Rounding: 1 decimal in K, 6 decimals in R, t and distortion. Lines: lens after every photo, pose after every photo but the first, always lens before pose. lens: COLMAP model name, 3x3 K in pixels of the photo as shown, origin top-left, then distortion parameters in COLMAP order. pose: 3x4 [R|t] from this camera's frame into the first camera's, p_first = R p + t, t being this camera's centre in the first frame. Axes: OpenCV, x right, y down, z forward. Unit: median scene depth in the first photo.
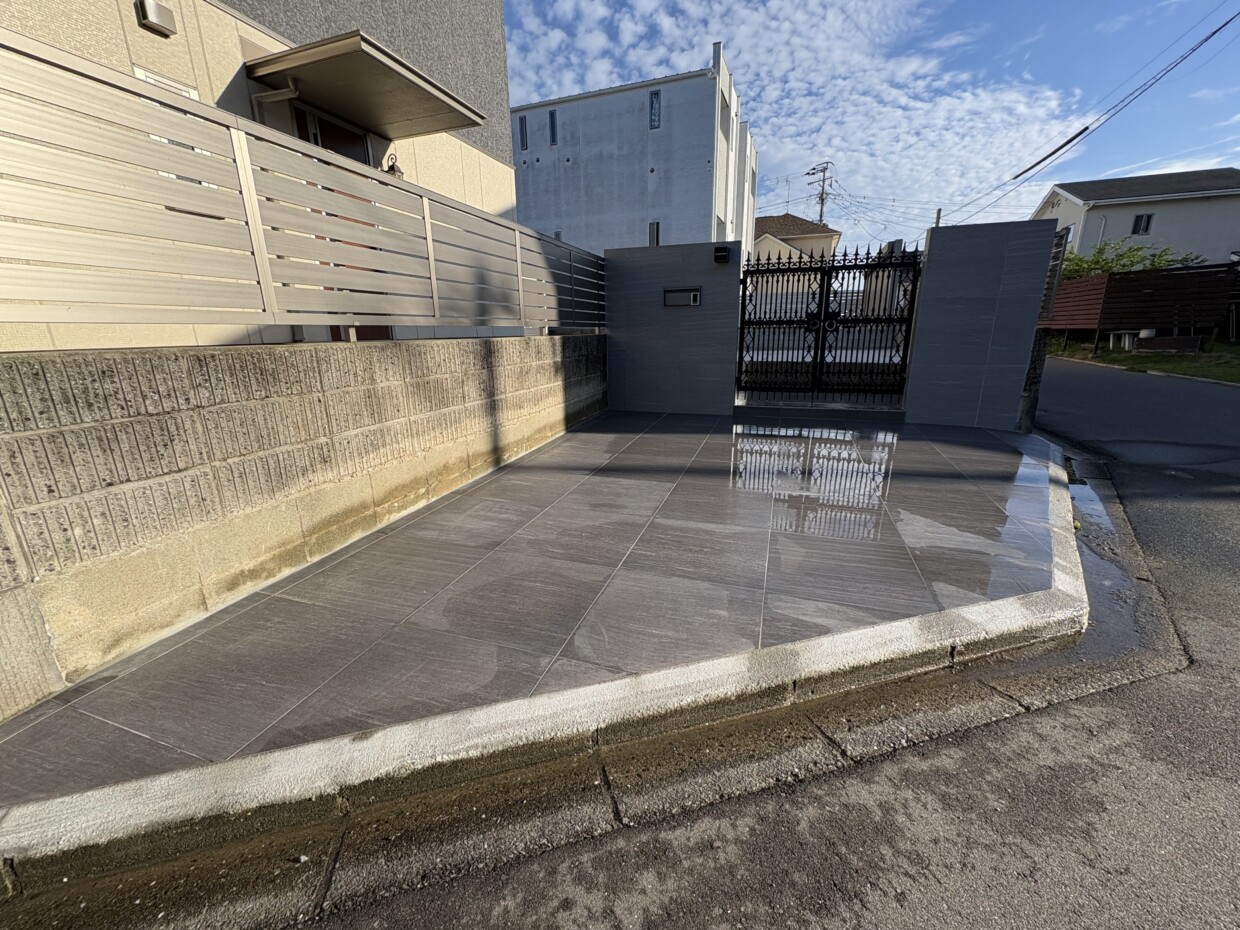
lens RADIAL K [[503.5, 0, 620.8], [0, 503.5, 476.0], [0, 0, 1]] dist [-0.001659, -0.001534]
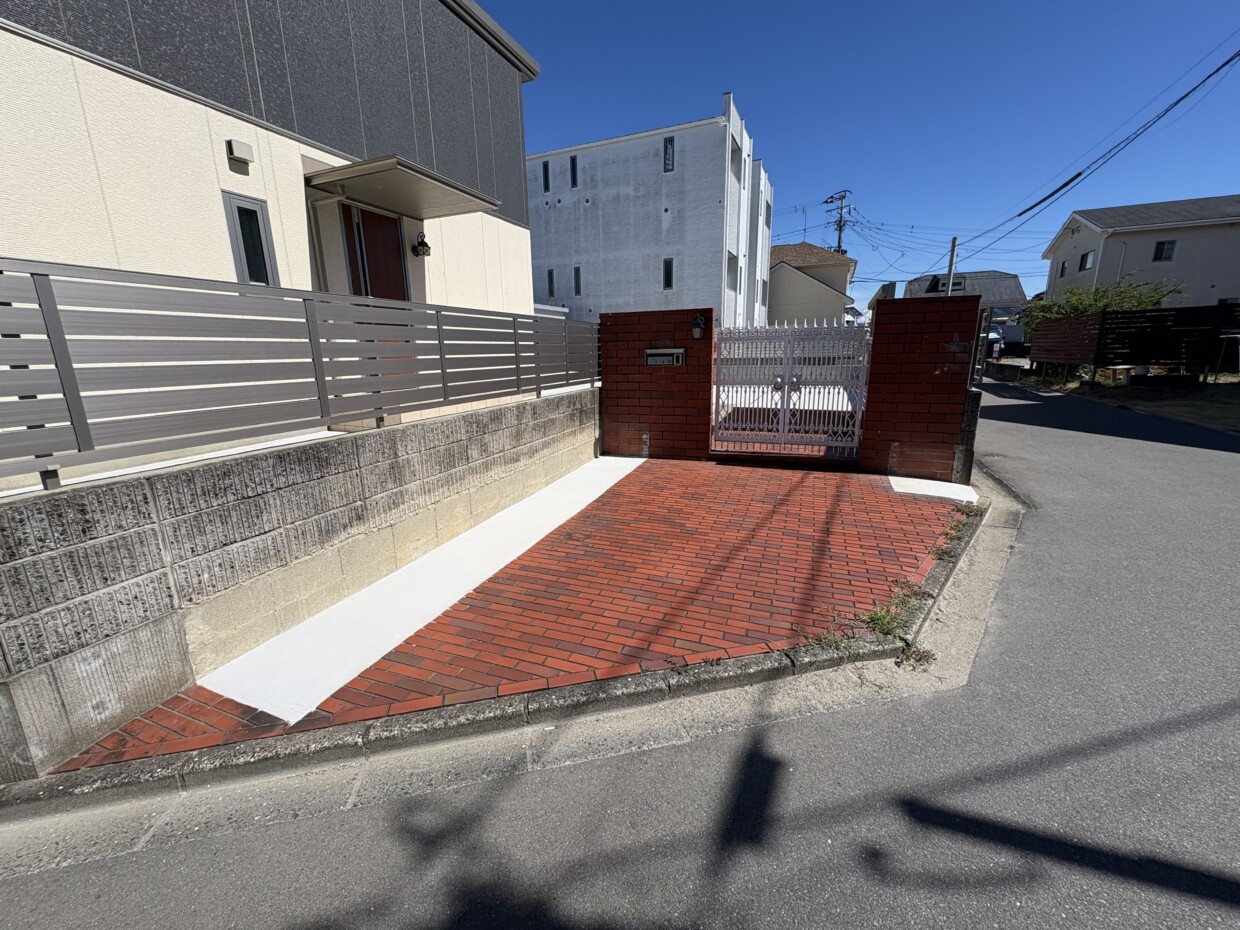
lens RADIAL K [[503.5, 0, 615.7], [0, 503.5, 476.9], [0, 0, 1]] dist [-0.001659, -0.001534]
pose [[0.998545, 0.018940, -0.050492, 0.093436], [-0.020613, 0.999249, -0.032821, -0.060648], [0.049832, 0.033814, 0.998185, -0.178922]]
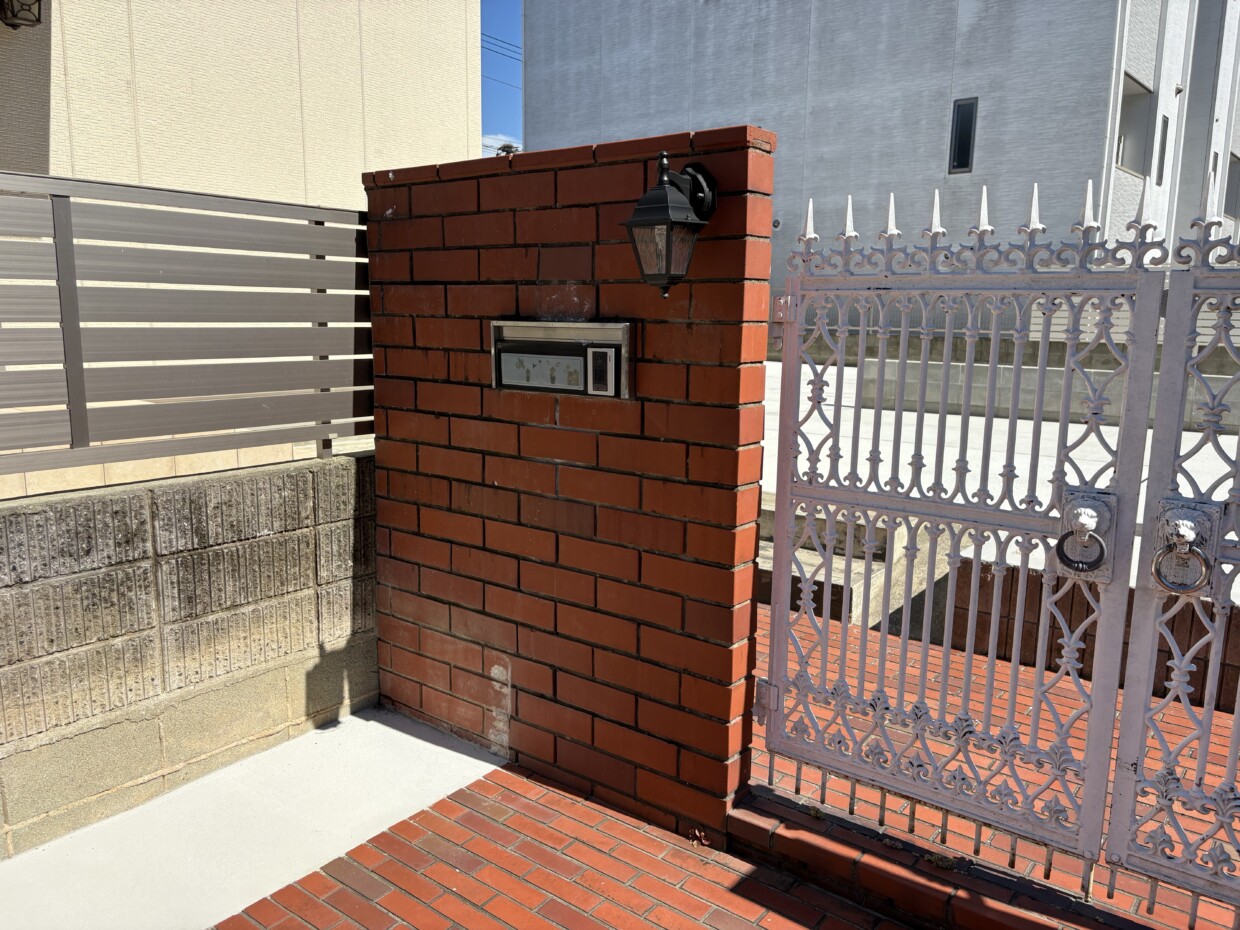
lens RADIAL K [[957.2, 0, 598.9], [0, 957.2, 478.3], [0, 0, 1]] dist [0.056868, -0.071237]
pose [[0.935150, 0.096003, -0.340996, 0.406816], [-0.130952, 0.988079, -0.080944, -0.335758], [0.329160, 0.120348, 0.936573, 0.711895]]
